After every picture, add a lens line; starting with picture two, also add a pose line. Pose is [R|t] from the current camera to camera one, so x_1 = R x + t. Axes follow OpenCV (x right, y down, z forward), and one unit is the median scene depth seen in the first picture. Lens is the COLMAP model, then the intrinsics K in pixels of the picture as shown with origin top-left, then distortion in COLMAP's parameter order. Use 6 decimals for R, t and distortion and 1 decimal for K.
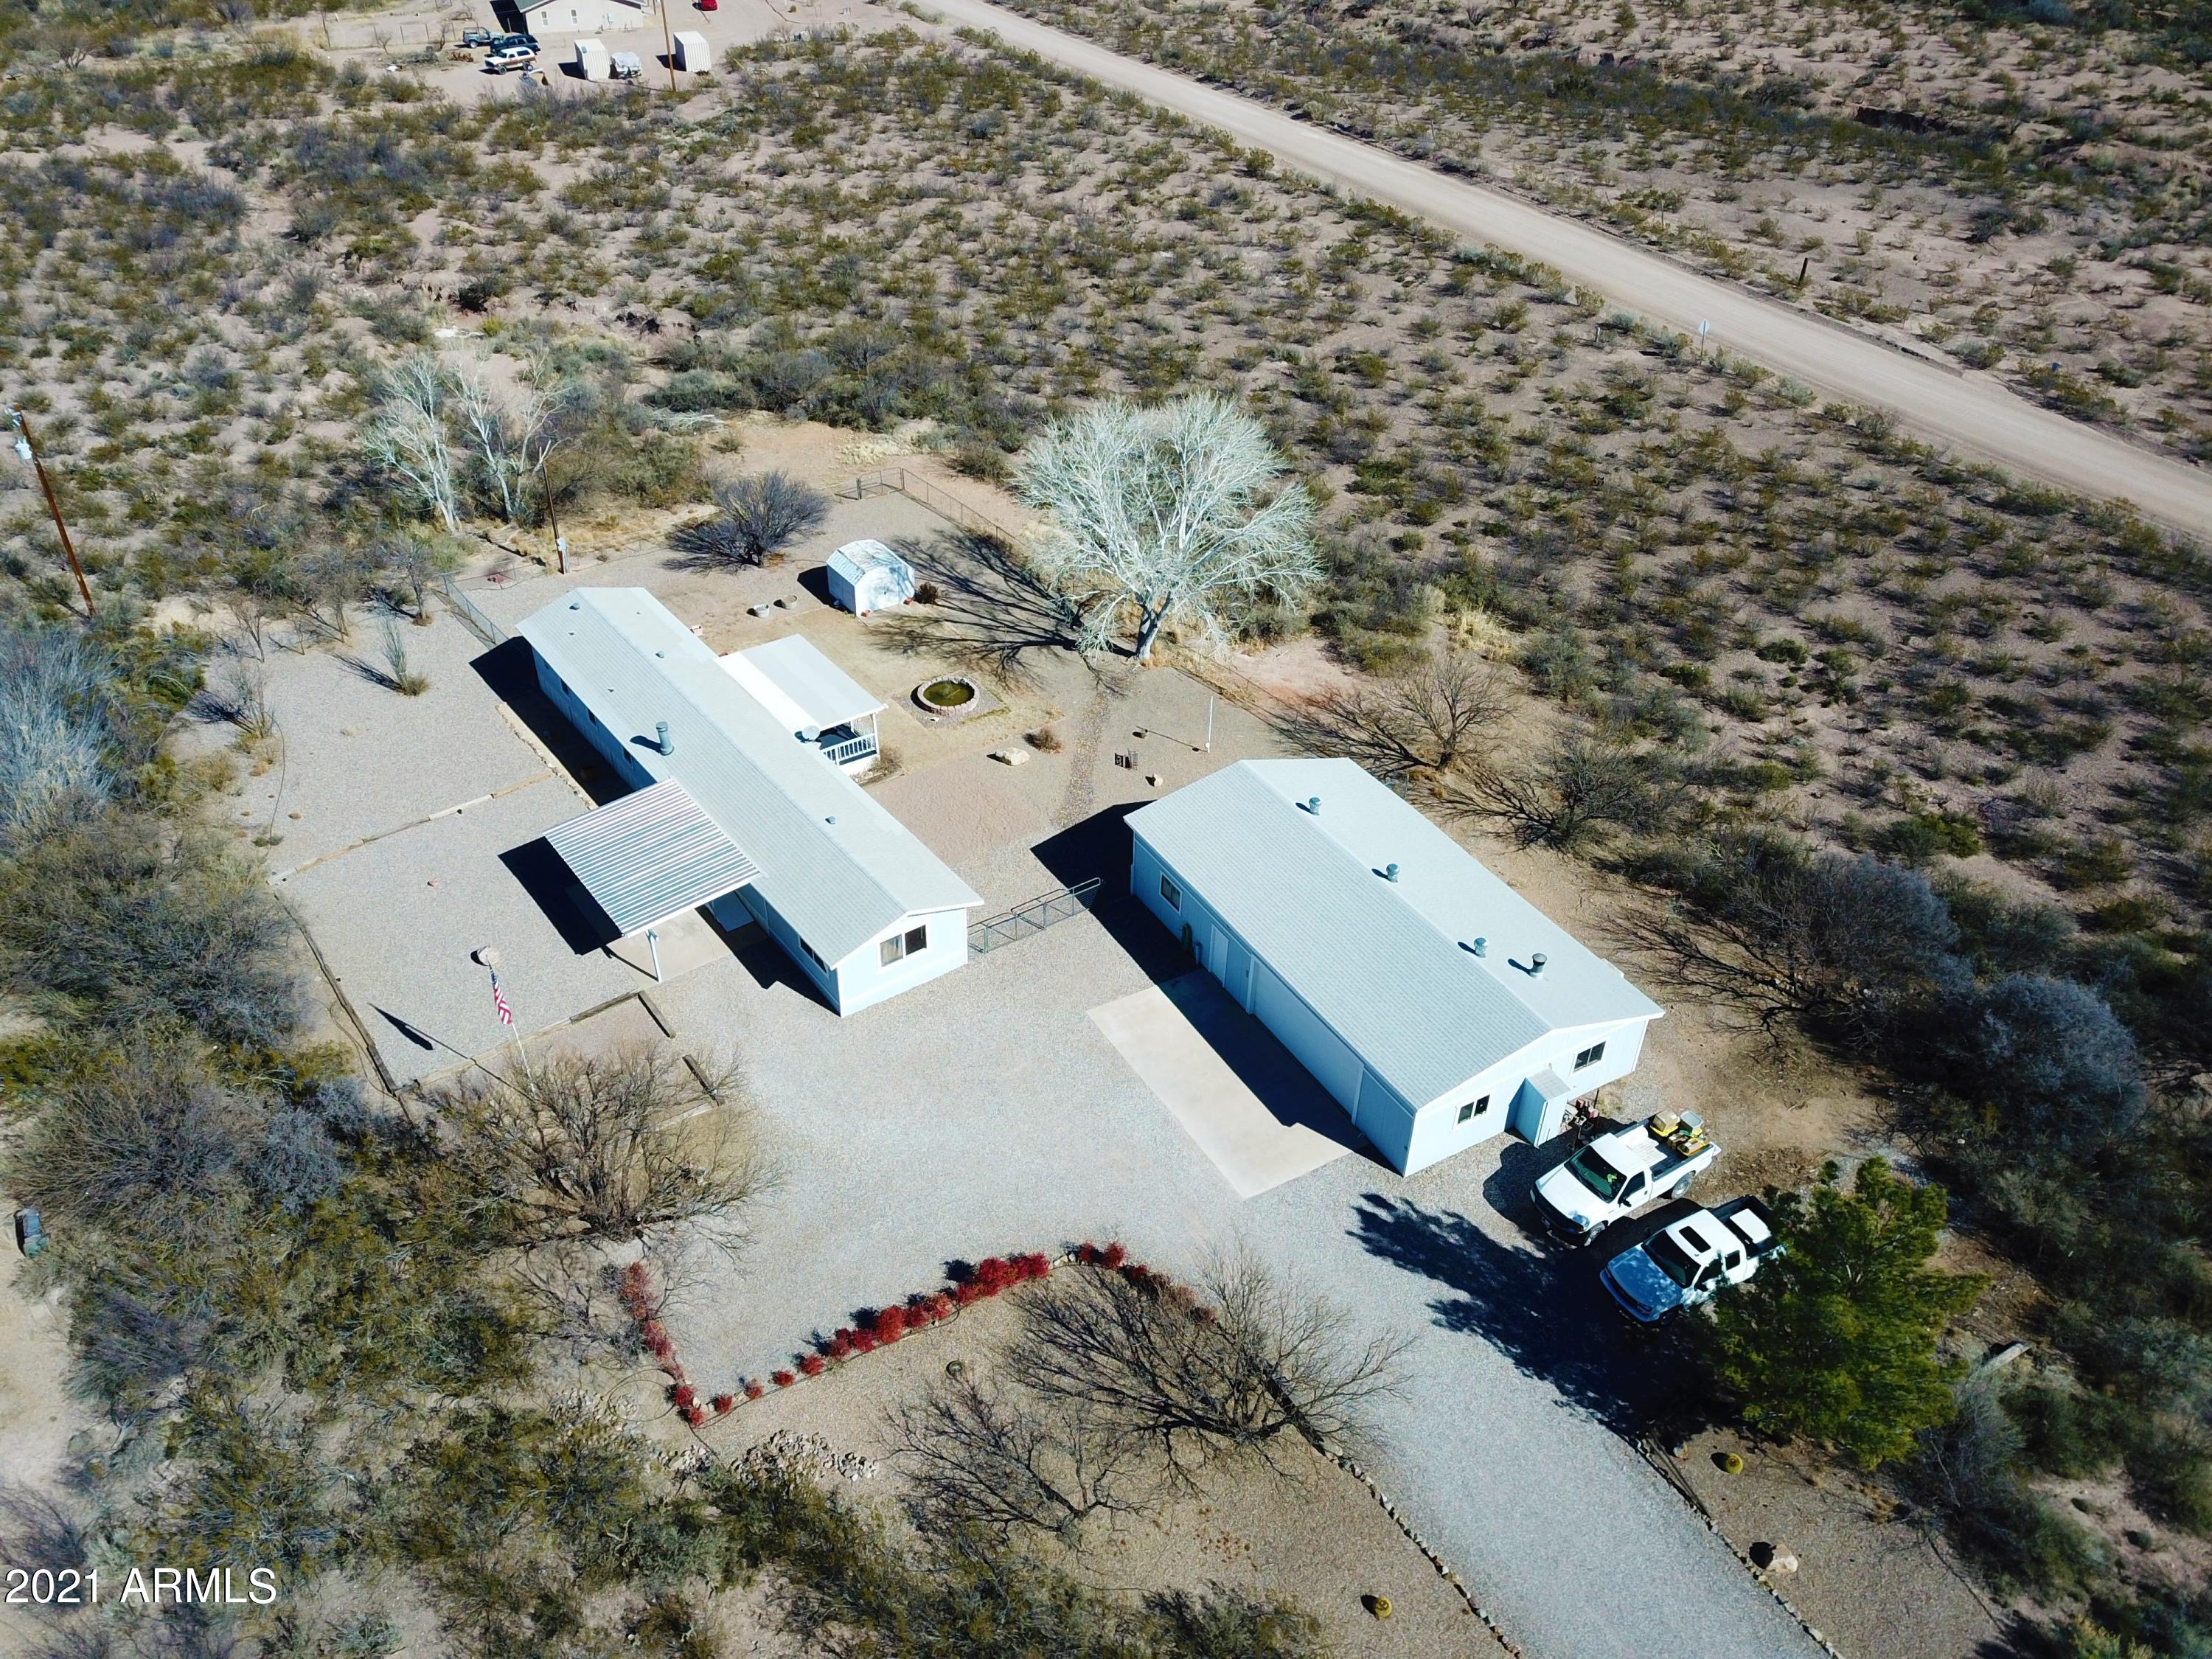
lens RADIAL K [[1688.6, 0, 1106.0], [0, 1688.6, 829.5], [0, 0, 1]] dist [0.007457, -0.003346]
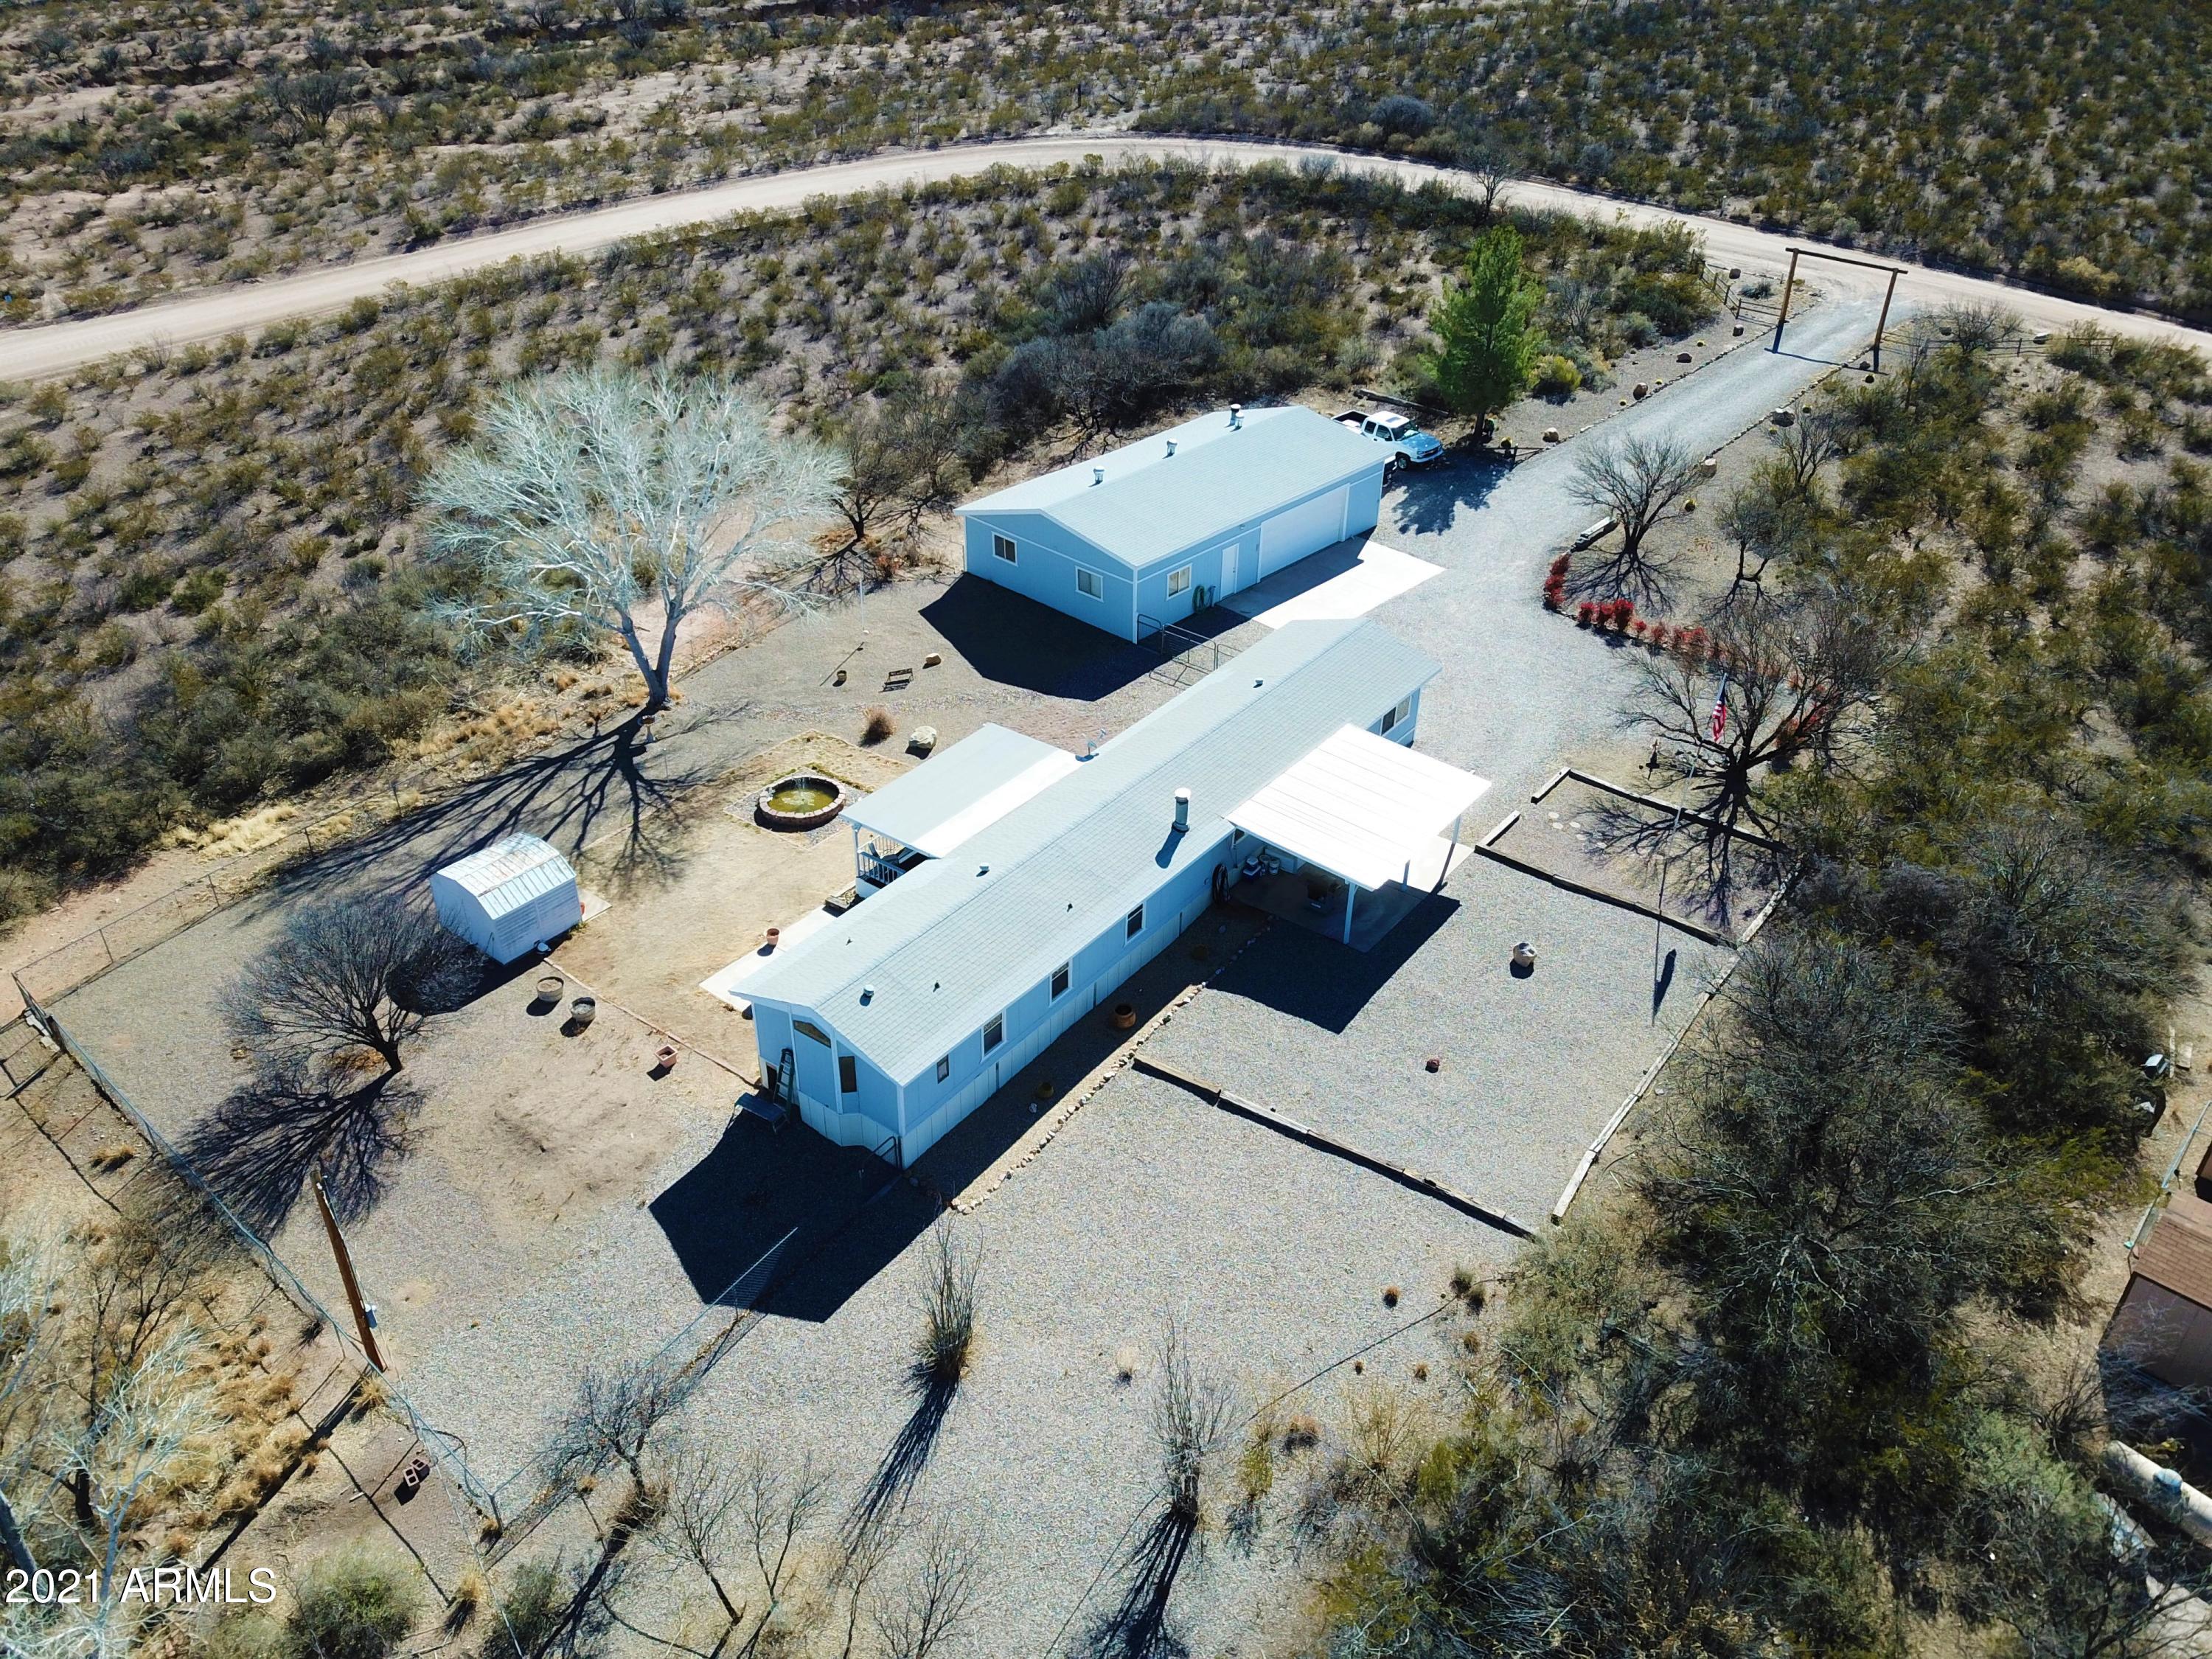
lens RADIAL K [[1688.6, 0, 1106.0], [0, 1688.6, 829.5], [0, 0, 1]] dist [0.007457, -0.003346]
pose [[-0.282393, -0.533355, 0.797362, -0.914168], [0.565235, 0.579073, 0.587524, -0.541046], [-0.775089, 0.616610, 0.137944, 1.000899]]
